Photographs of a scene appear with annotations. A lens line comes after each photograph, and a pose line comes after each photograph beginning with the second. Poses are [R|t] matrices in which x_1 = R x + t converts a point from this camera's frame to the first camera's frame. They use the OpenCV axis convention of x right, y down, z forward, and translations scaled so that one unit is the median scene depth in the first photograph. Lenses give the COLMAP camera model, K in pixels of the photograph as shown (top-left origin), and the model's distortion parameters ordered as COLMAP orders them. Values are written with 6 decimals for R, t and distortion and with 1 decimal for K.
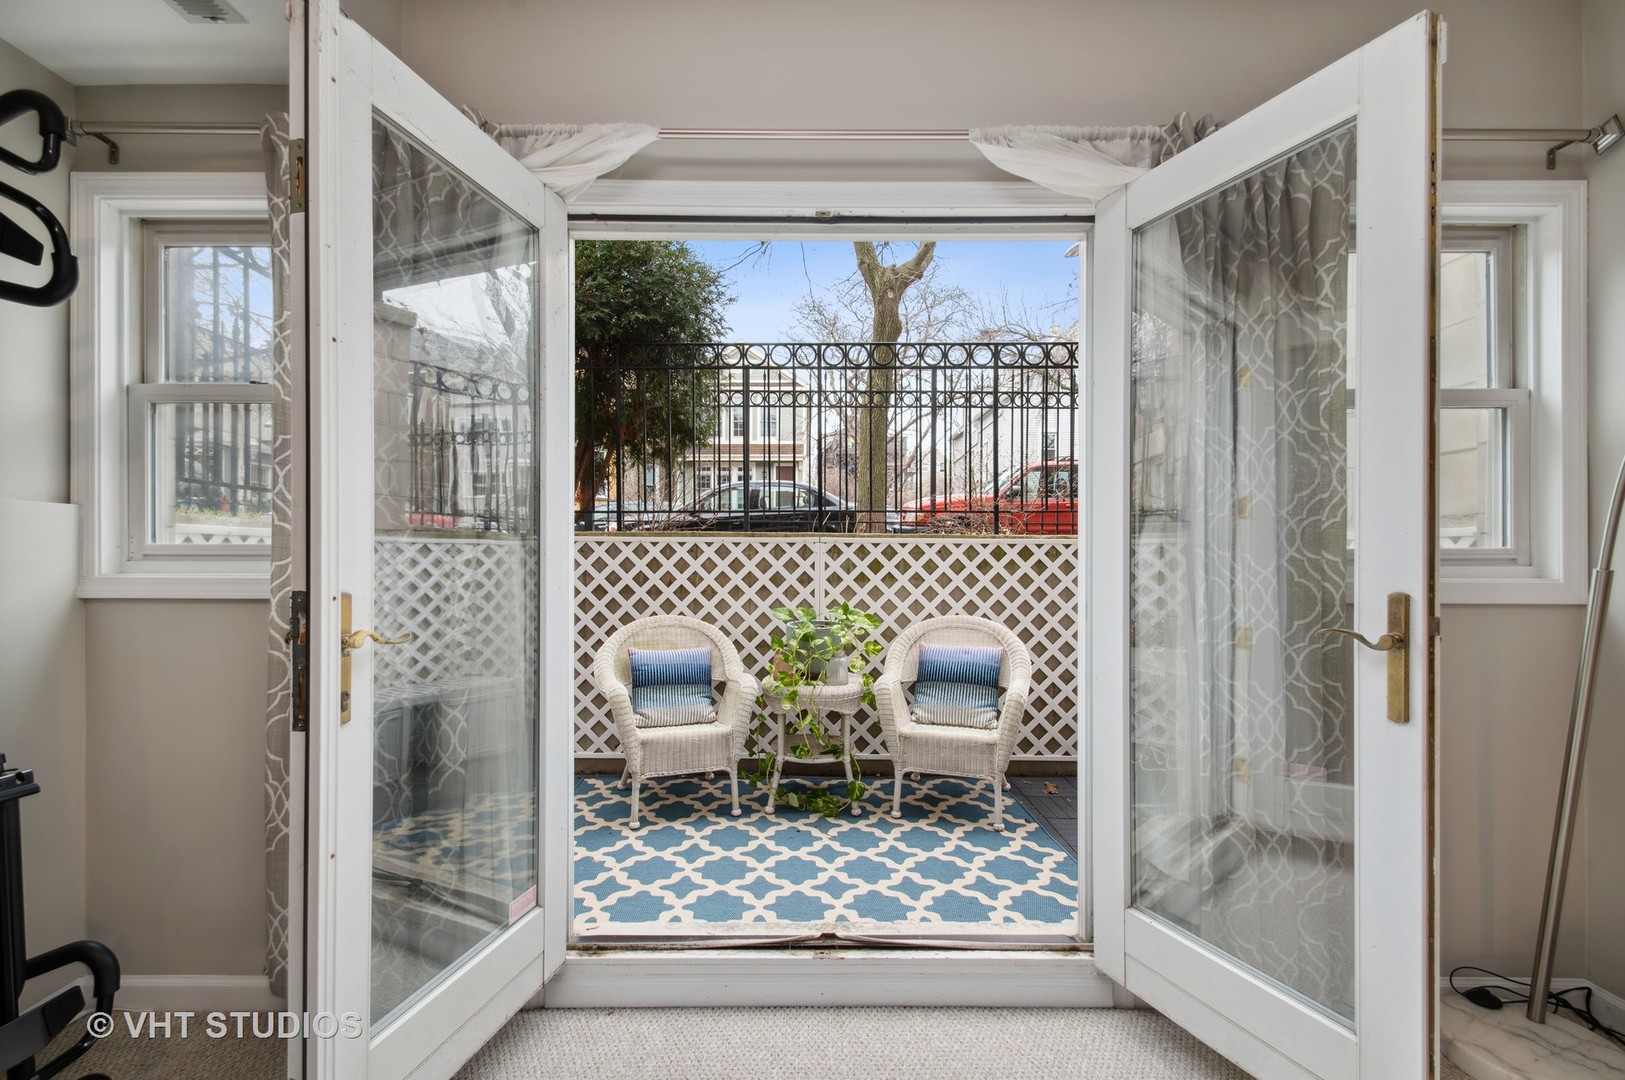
lens RADIAL K [[707.9, 0, 795.2], [0, 707.9, 548.0], [0, 0, 1]] dist [0.032445, -0.016116]
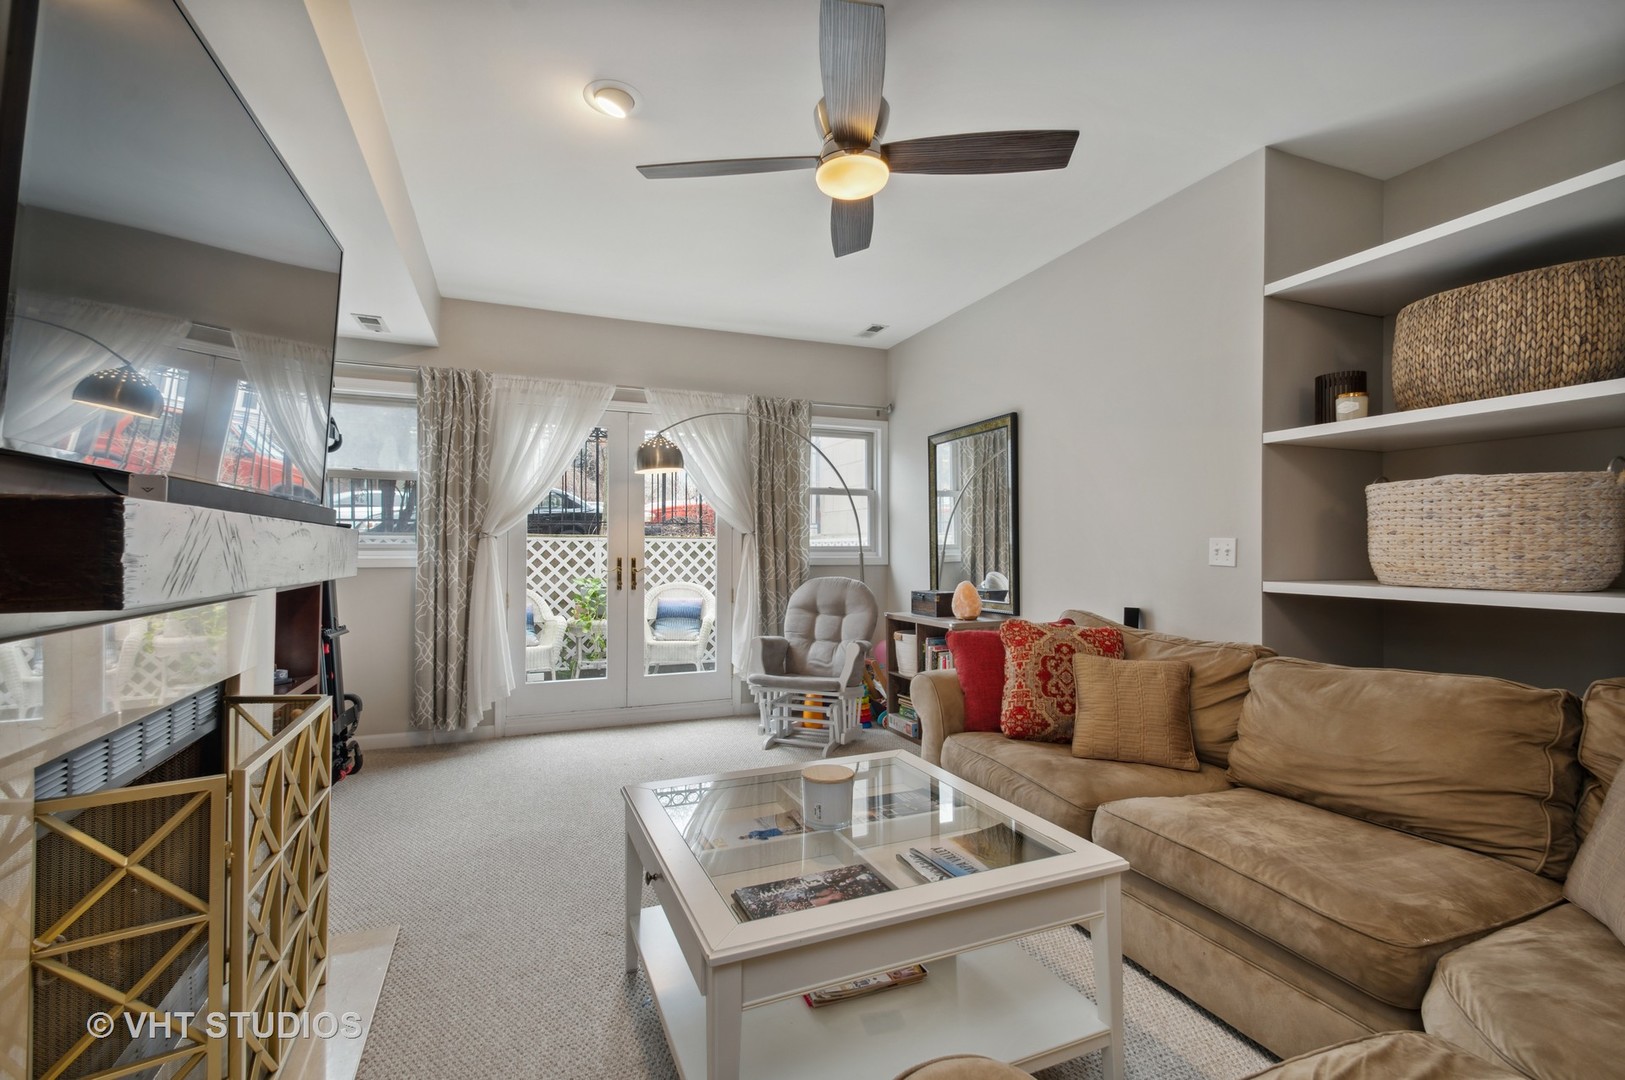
lens RADIAL K [[707.9, 0, 795.2], [0, 707.9, 548.0], [0, 0, 1]] dist [0.032445, -0.016116]
pose [[0.929180, -0.000120, 0.369627, -0.155085], [-0.003428, 0.999954, 0.008943, -0.007299], [-0.369611, -0.009576, 0.929137, -0.749340]]
